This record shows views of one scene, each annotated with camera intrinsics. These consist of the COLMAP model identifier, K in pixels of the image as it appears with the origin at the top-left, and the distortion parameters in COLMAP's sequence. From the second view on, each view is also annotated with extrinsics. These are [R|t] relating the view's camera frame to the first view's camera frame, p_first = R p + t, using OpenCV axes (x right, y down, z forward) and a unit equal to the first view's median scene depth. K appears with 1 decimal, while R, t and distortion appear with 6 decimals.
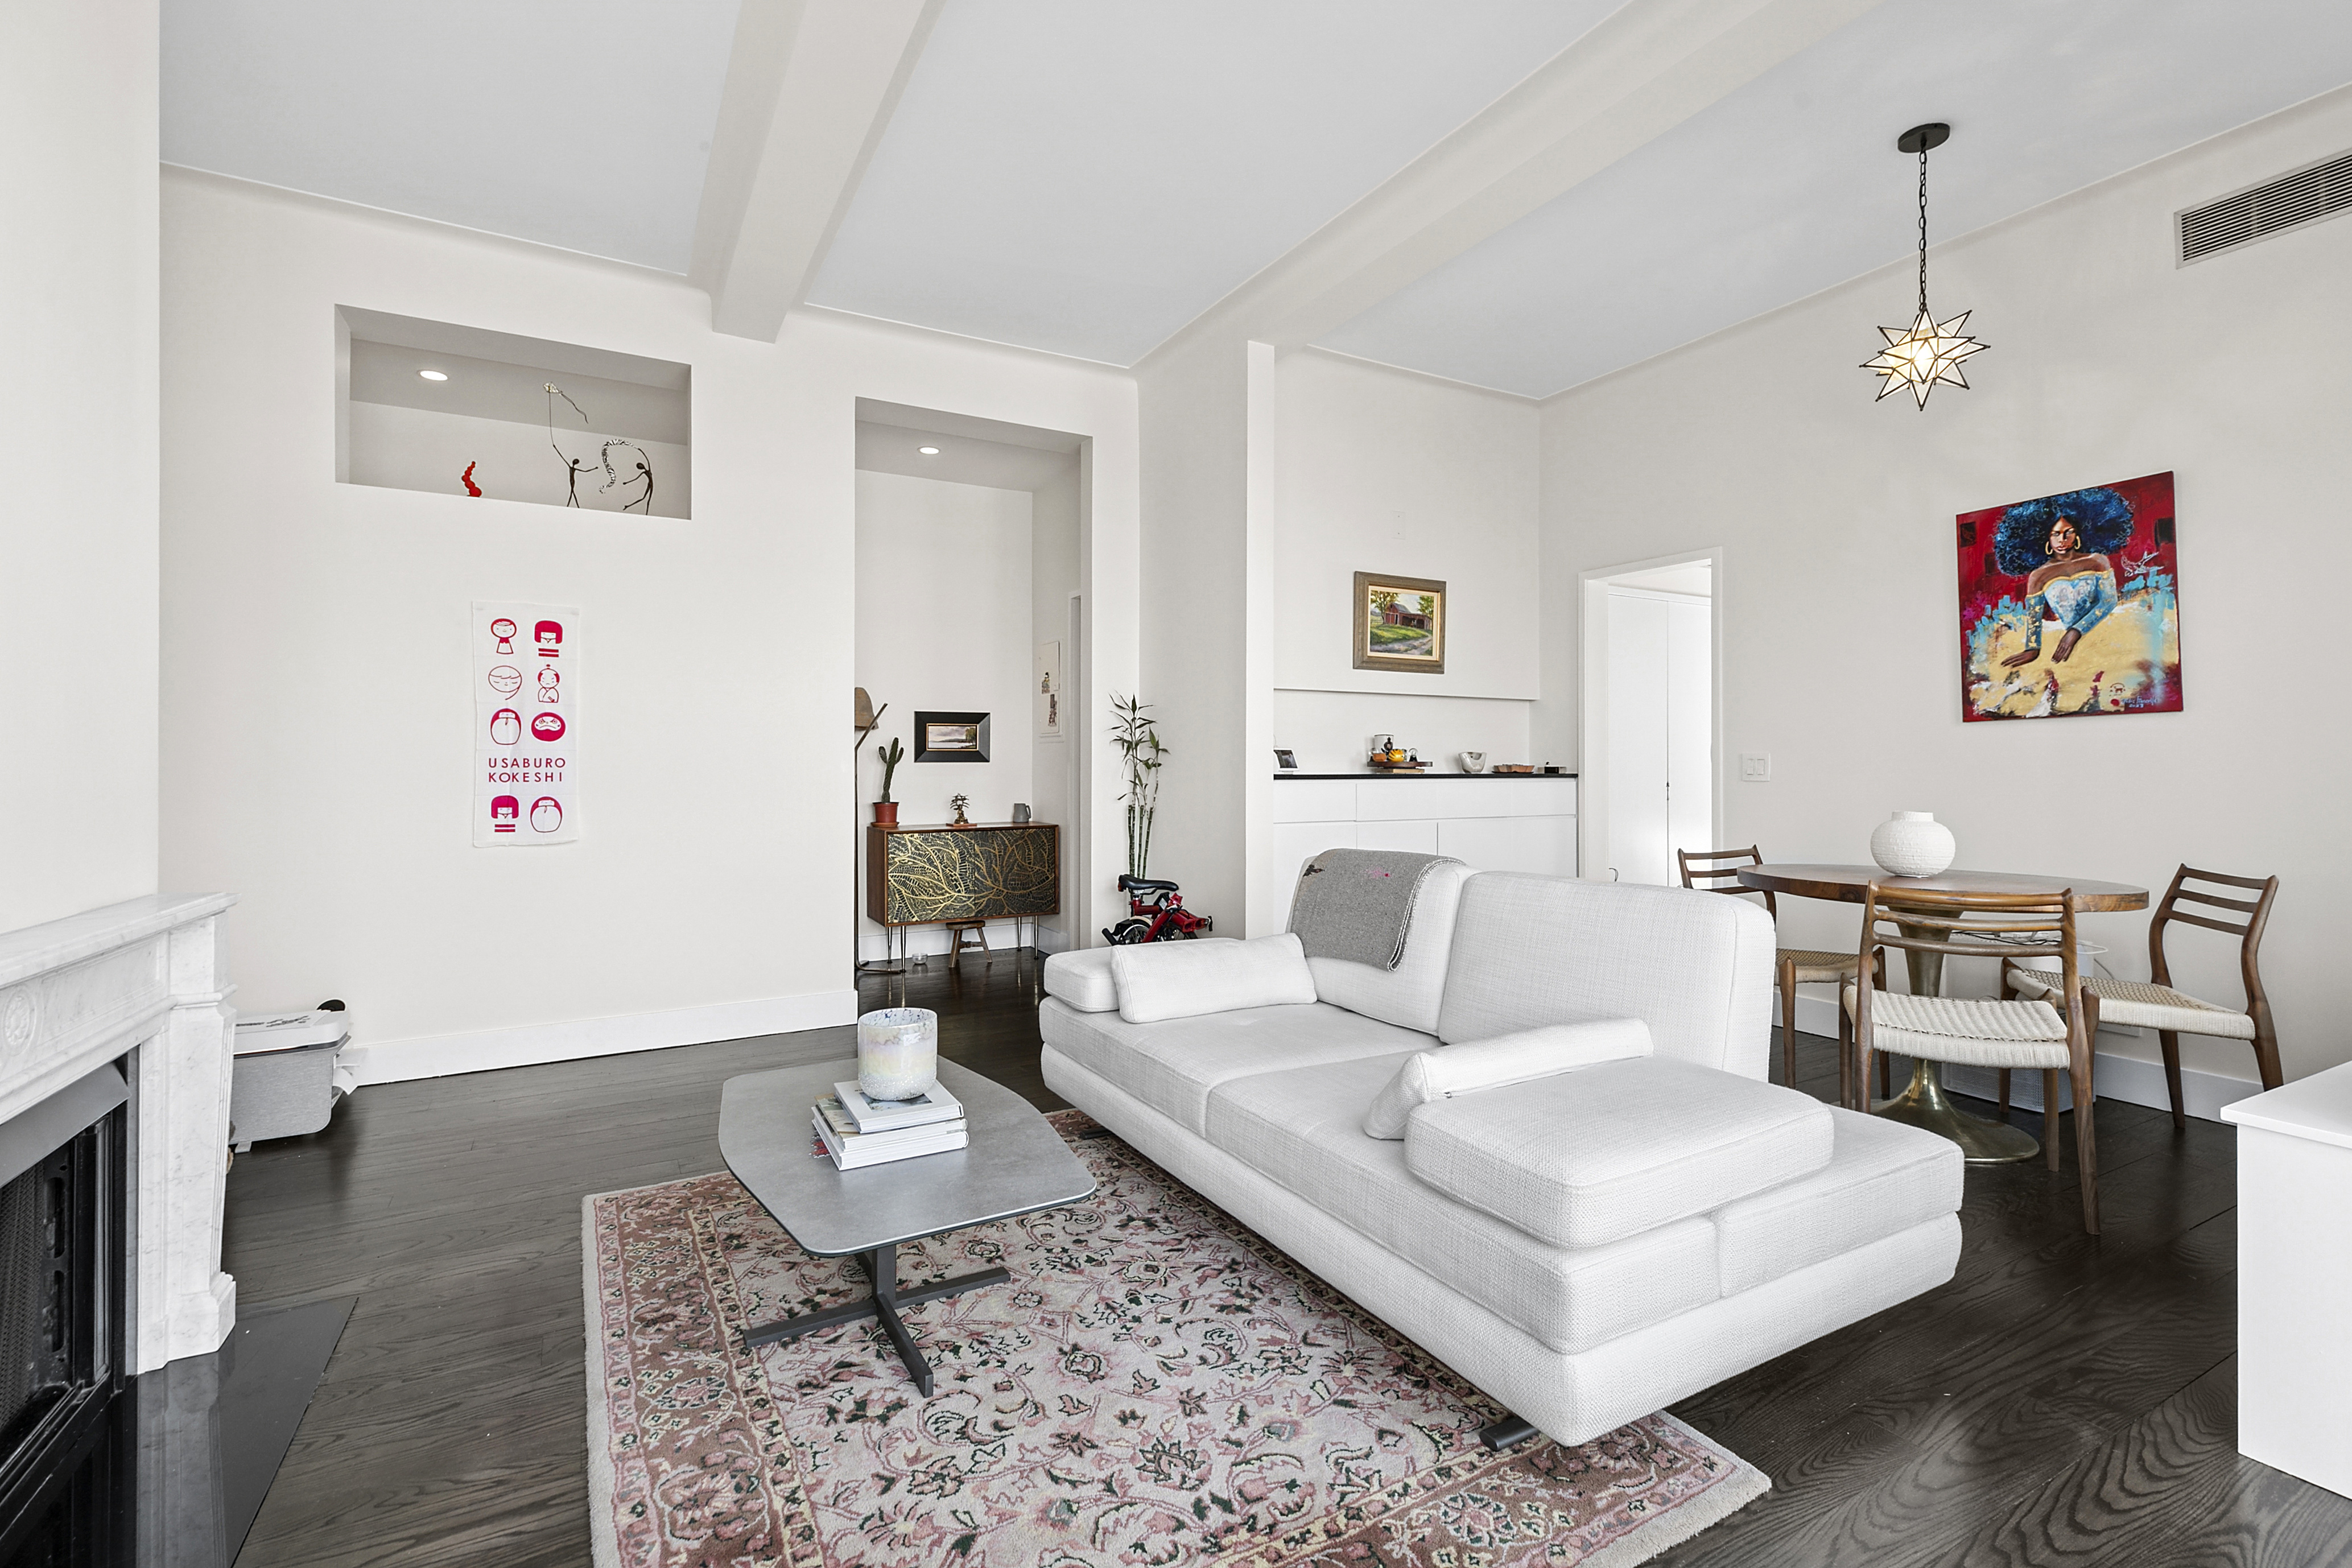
lens RADIAL K [[1039.7, 0, 1189.4], [0, 1039.7, 766.7], [0, 0, 1]] dist [0.001226, -0.000178]
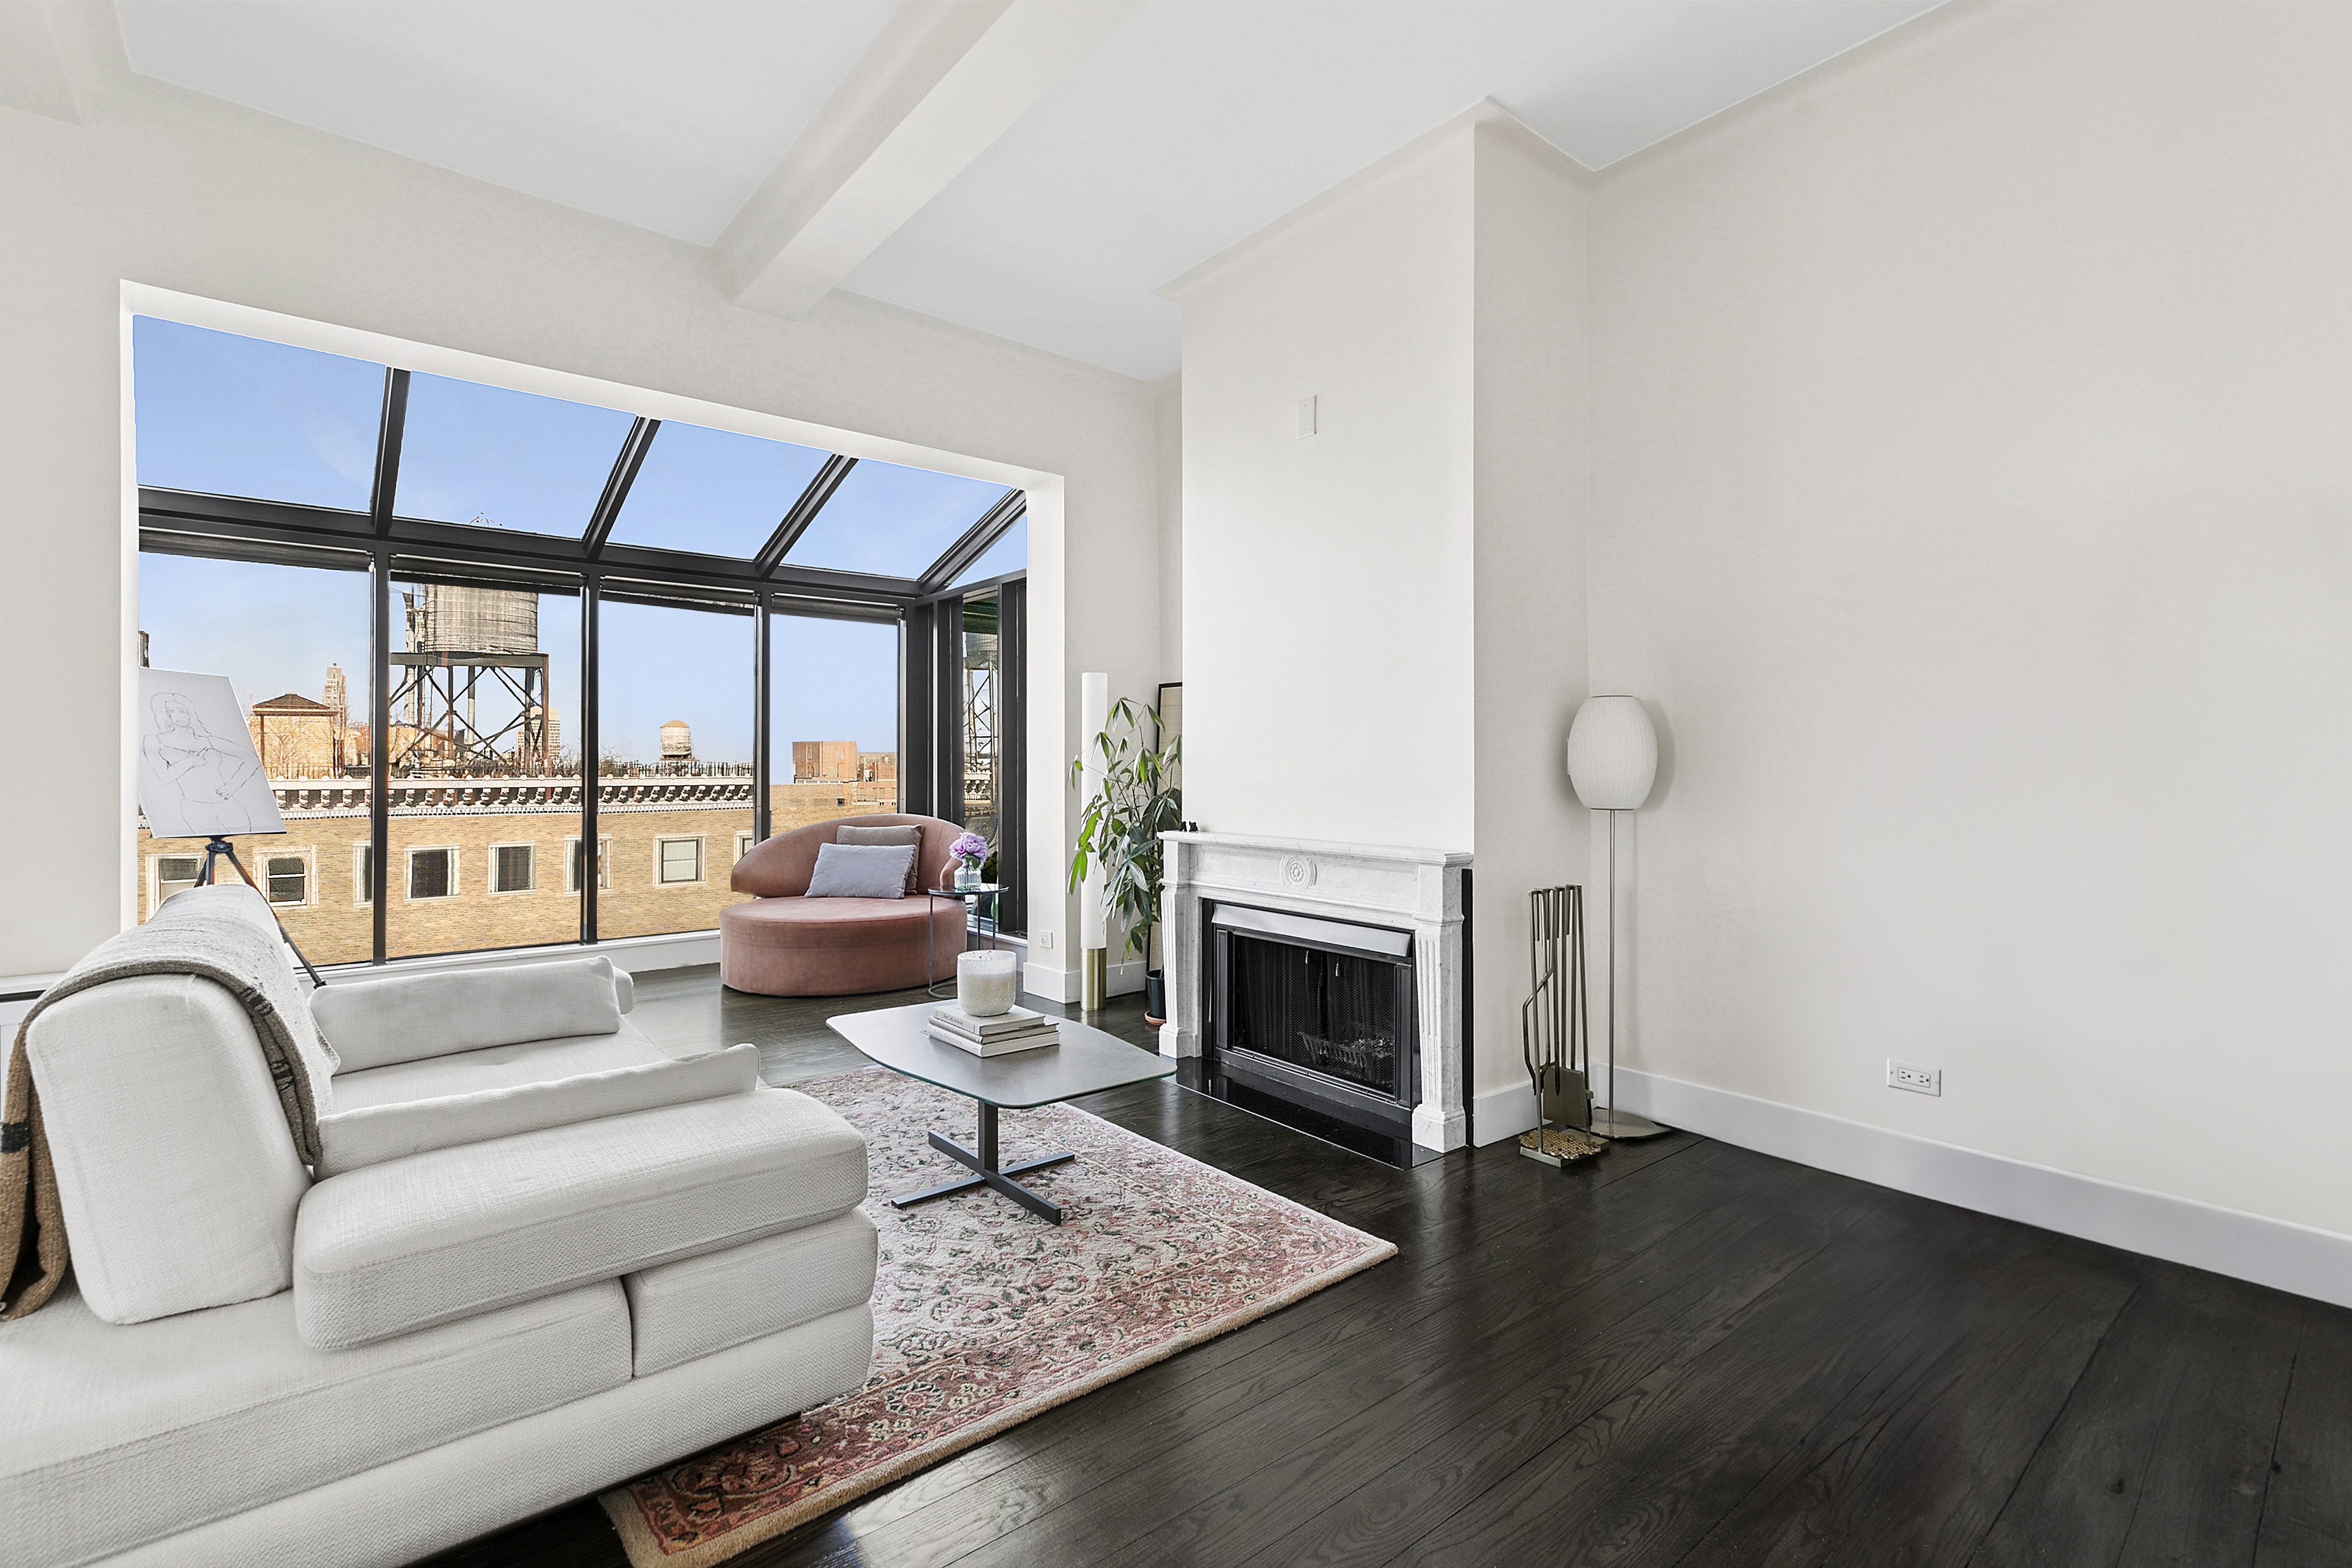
lens RADIAL K [[1039.7, 0, 1189.4], [0, 1039.7, 766.7], [0, 0, 1]] dist [0.001226, -0.000178]
pose [[-0.984049, 0.000881, -0.177895, -0.208044], [0.001130, 0.999999, -0.001297, 0.000109], [0.177893, -0.001477, -0.984049, 1.563731]]
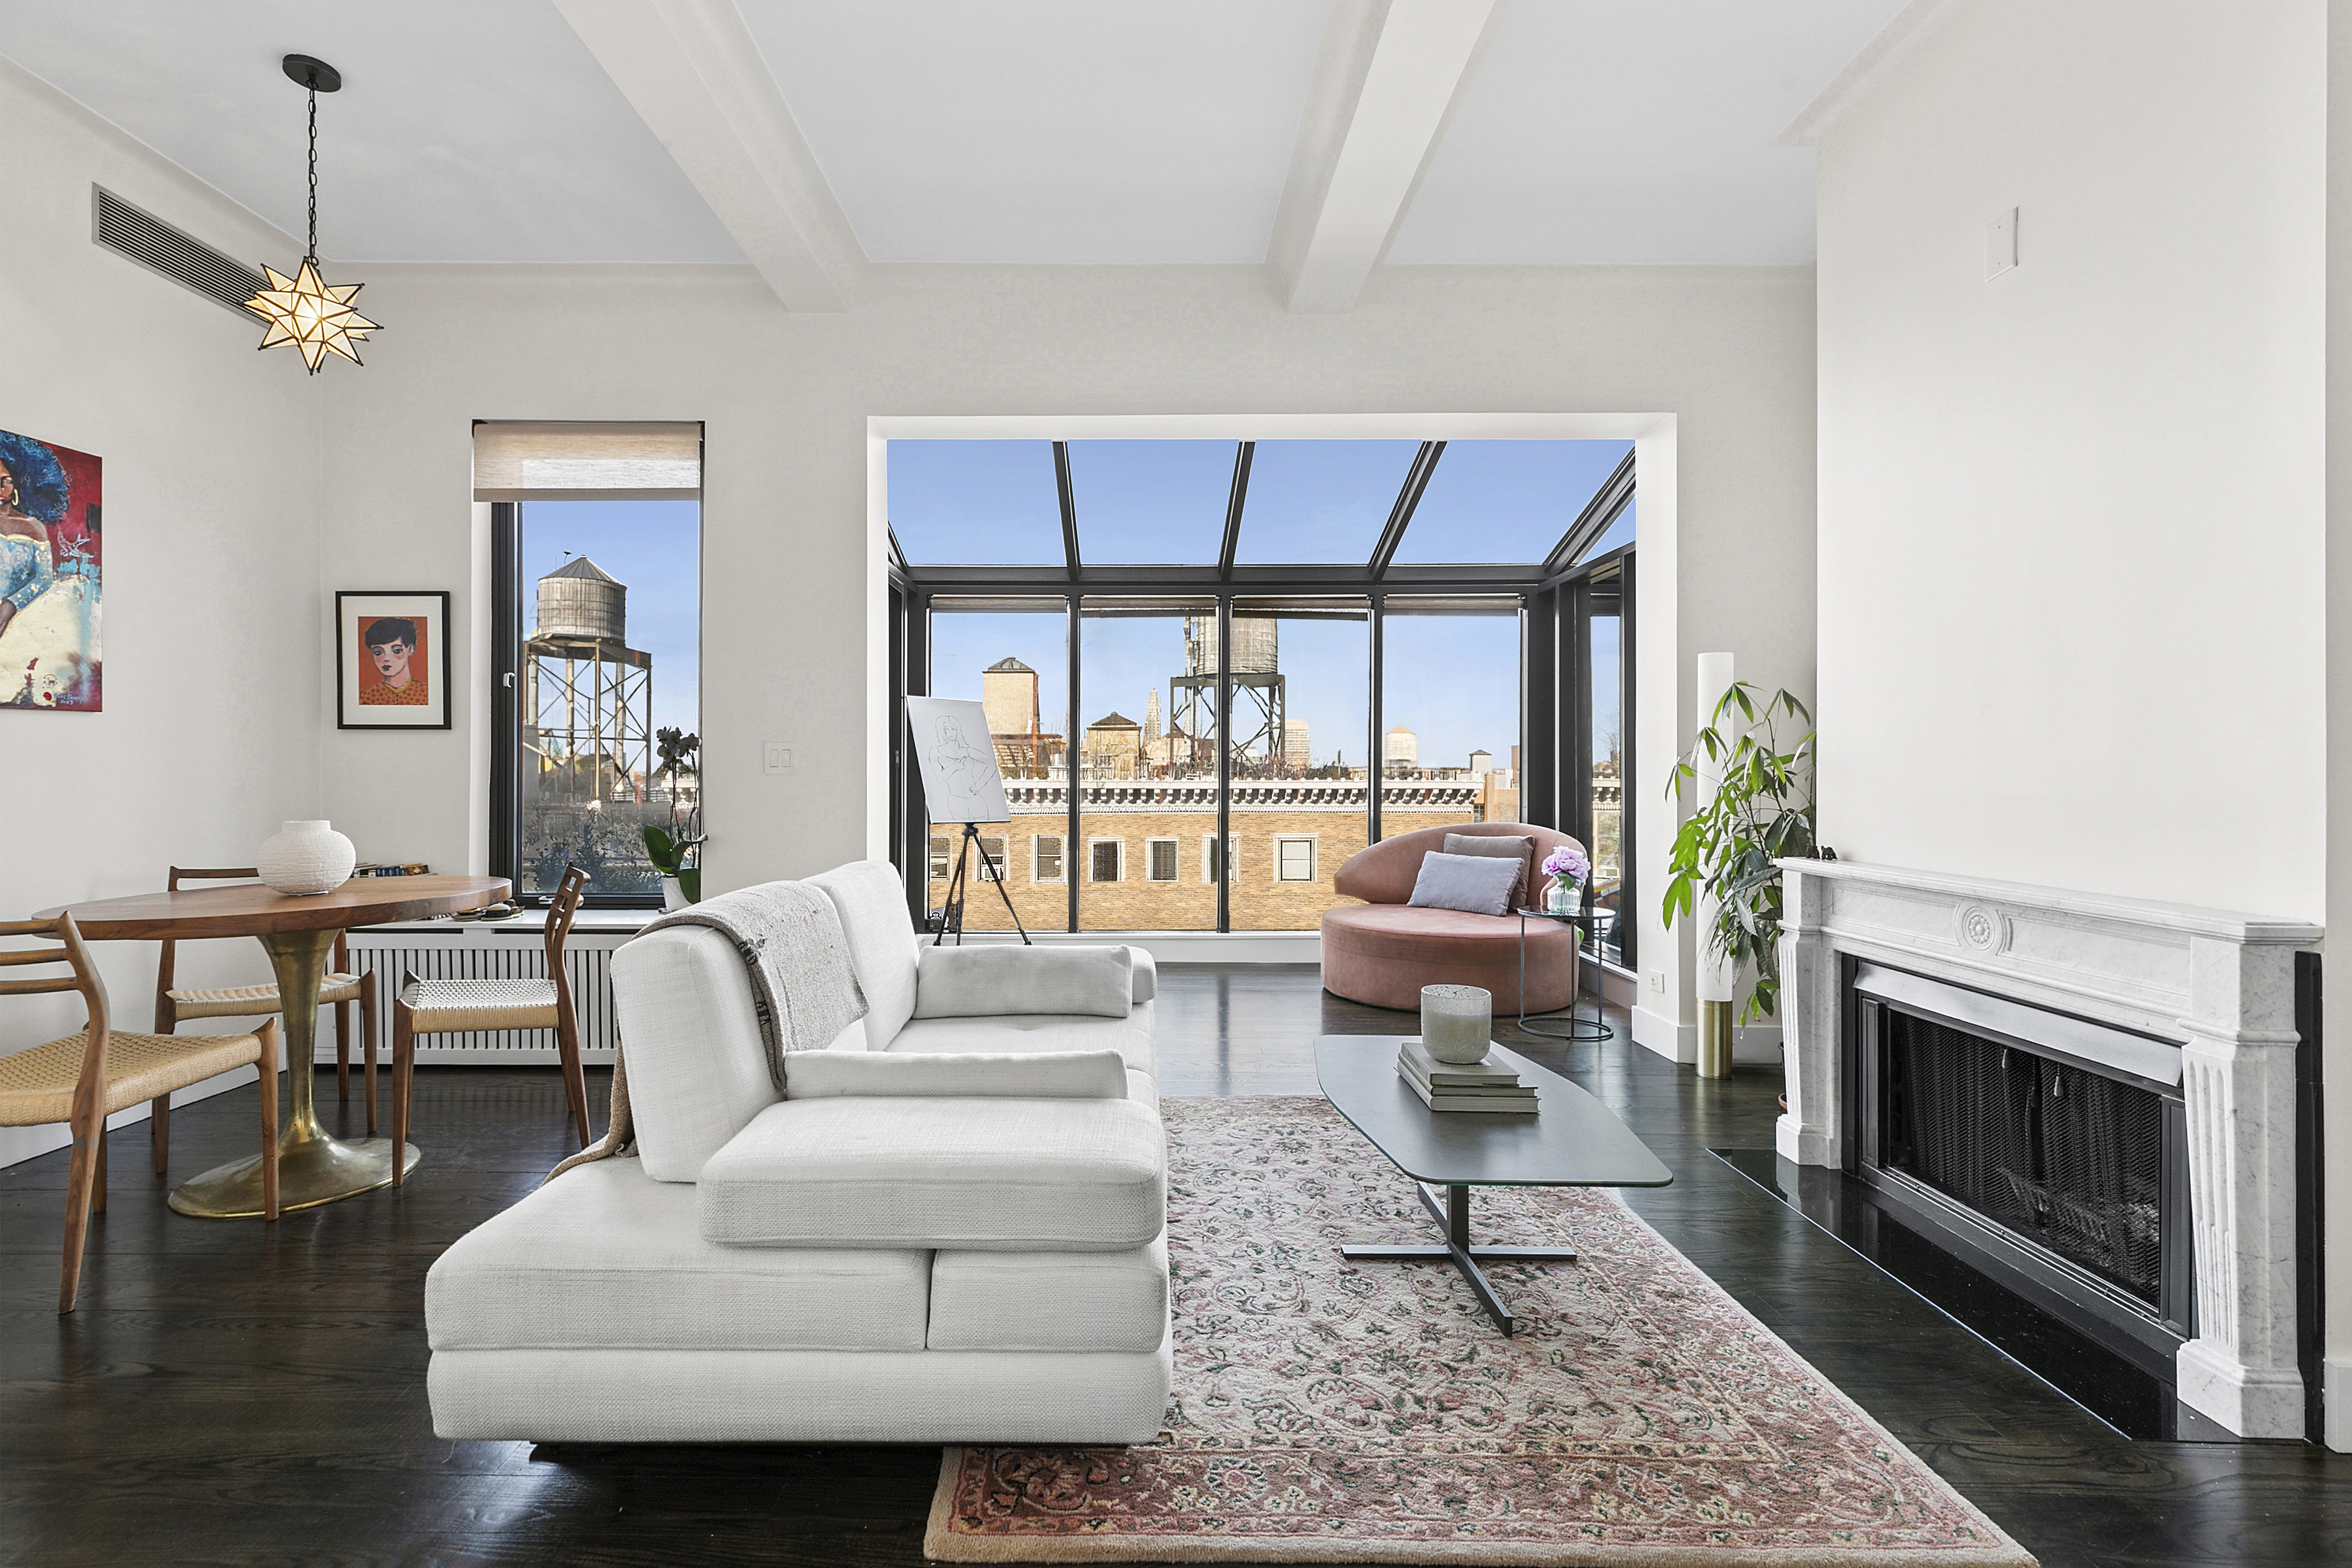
lens RADIAL K [[1075.3, 0, 1144.7], [0, 1075.3, 772.7], [0, 0, 1]] dist [0.002664, -0.000565]
pose [[-0.869493, -0.001537, 0.493944, -0.382778], [-0.001586, 0.999999, 0.000318, 0.000130], [-0.493943, -0.000507, -0.869494, 1.454379]]
